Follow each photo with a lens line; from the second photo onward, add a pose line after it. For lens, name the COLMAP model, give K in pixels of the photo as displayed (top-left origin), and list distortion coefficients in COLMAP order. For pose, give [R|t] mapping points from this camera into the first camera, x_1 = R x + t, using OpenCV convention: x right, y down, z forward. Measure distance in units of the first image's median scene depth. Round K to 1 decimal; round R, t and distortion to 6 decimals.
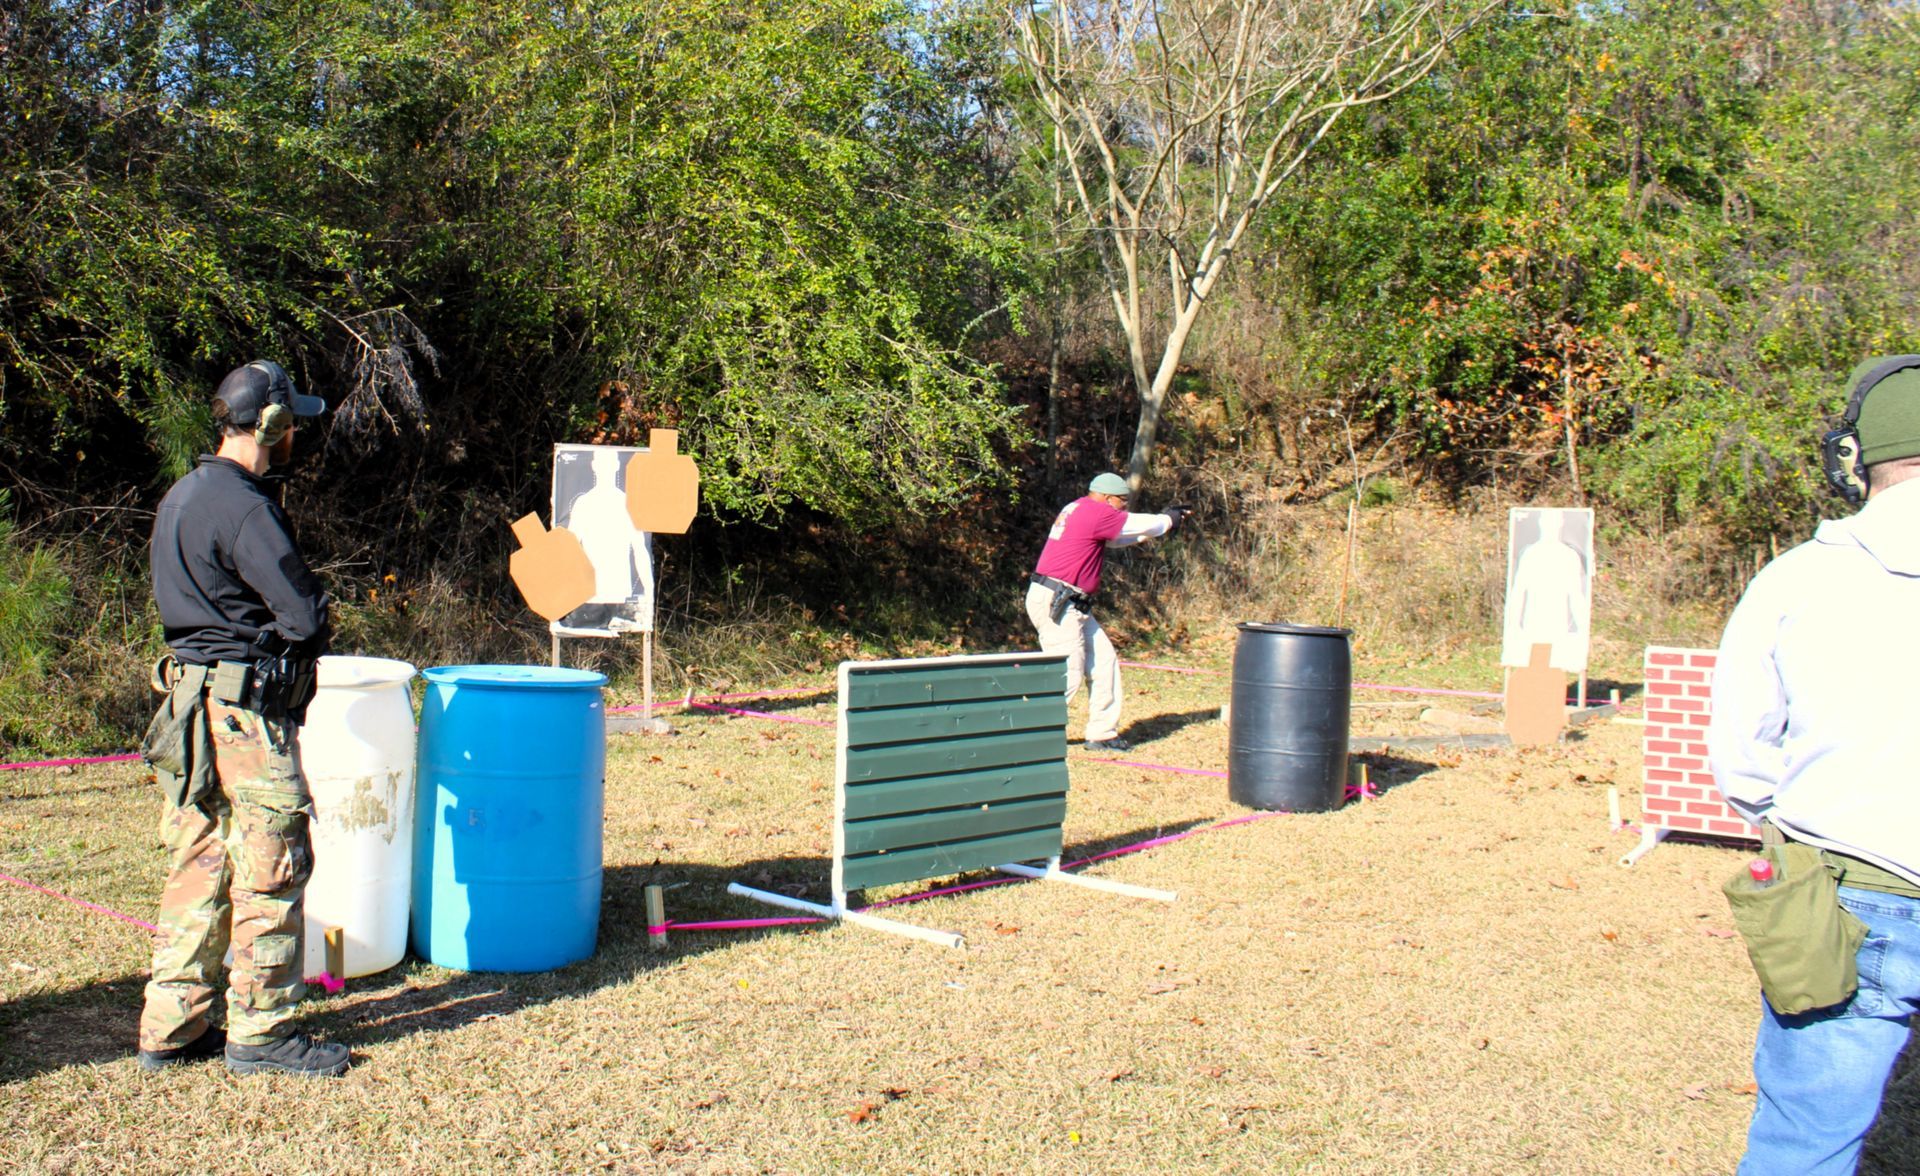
lens RADIAL K [[1919.0, 0, 800.4], [0, 1919.0, 396.5], [0, 0, 1]] dist [-0.167251, 0.171798]
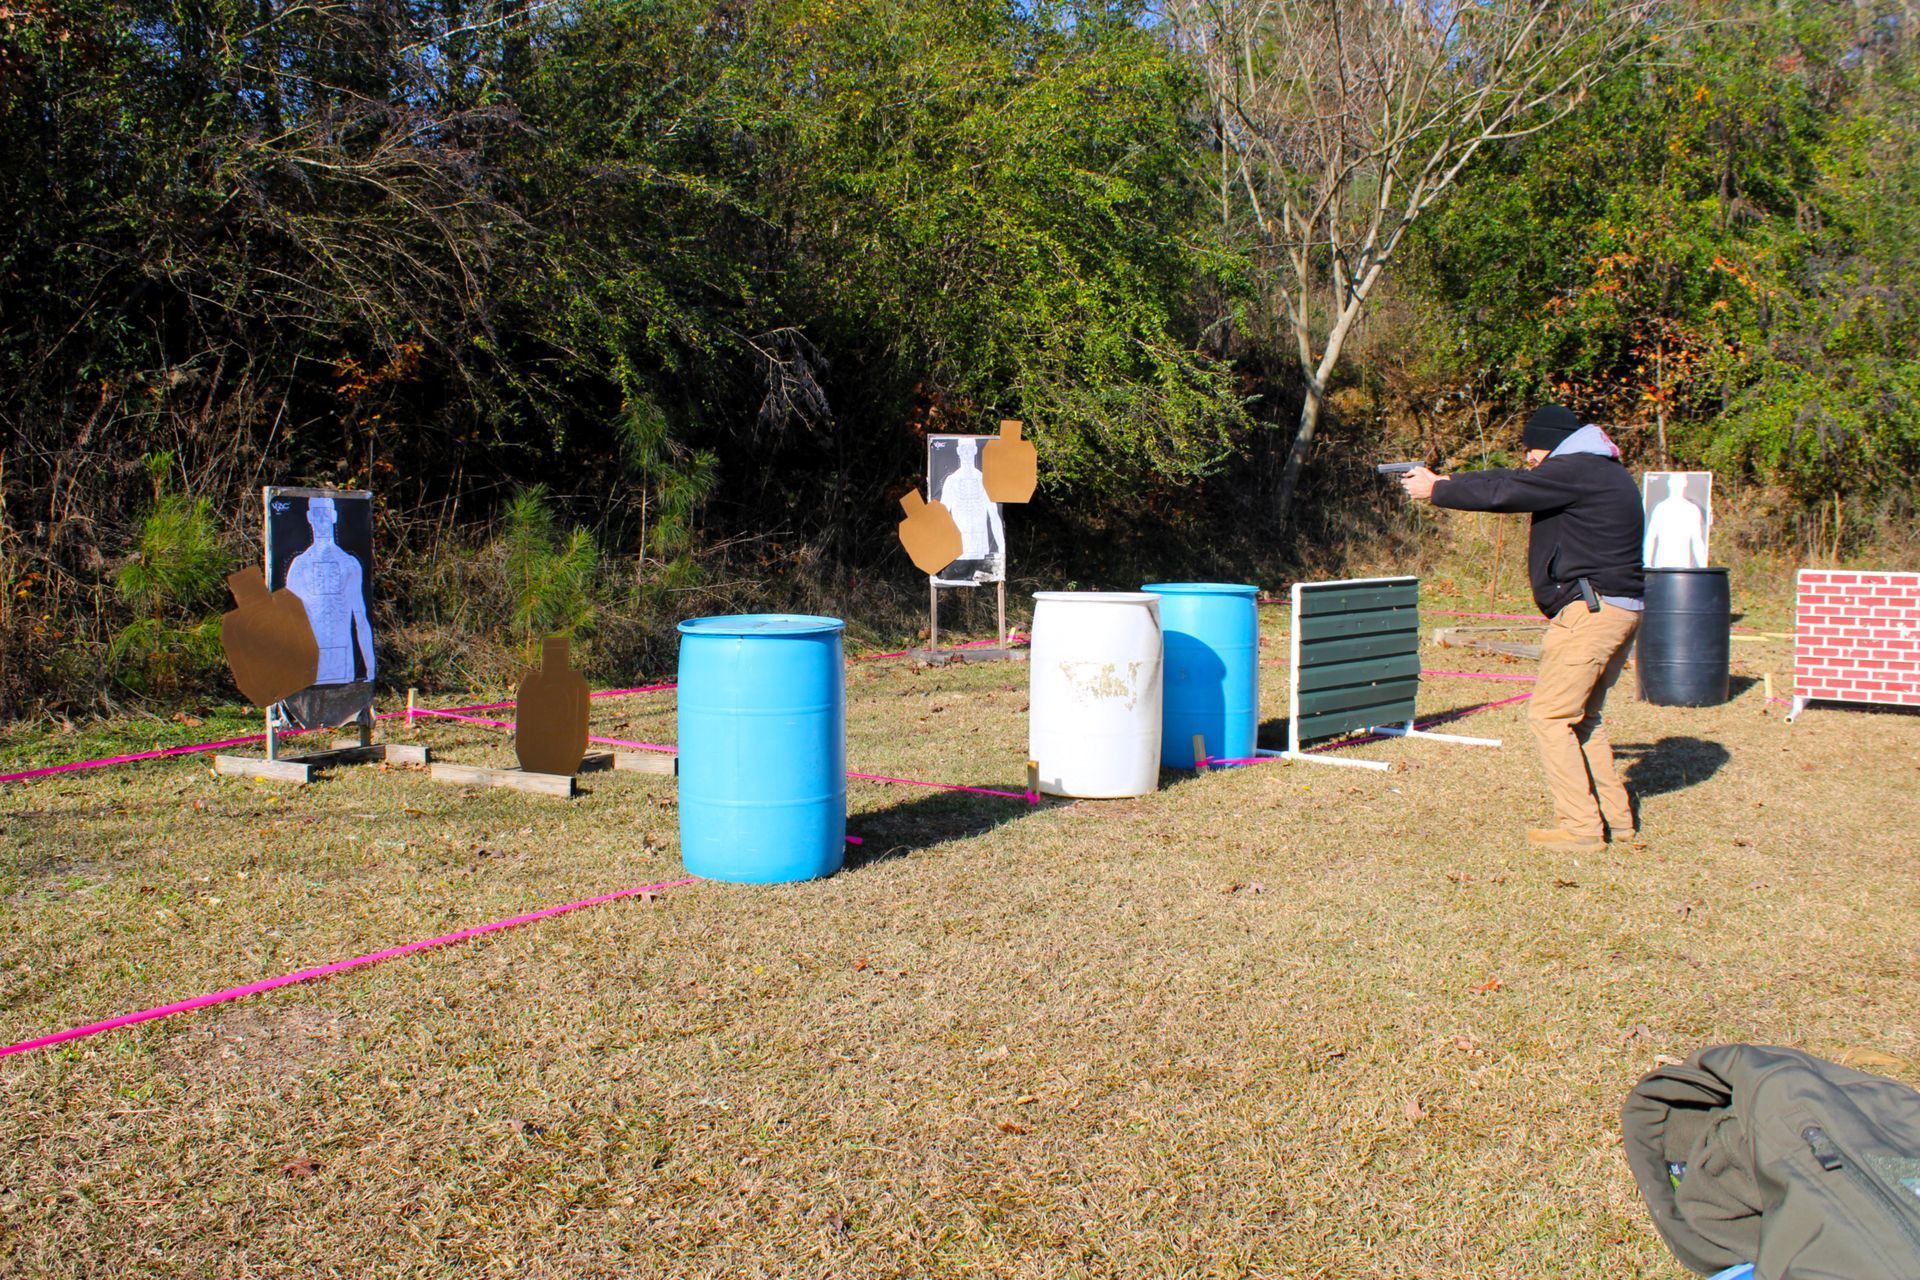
lens RADIAL K [[1817.7, 0, 960.0], [0, 1817.7, 640.0], [0, 0, 1]] dist [-0.149043, 0.150818]
pose [[0.997978, -0.029923, 0.056081, -0.130556], [0.021664, 0.989561, 0.142480, -0.008151], [-0.059759, -0.140977, 0.988208, -0.145425]]
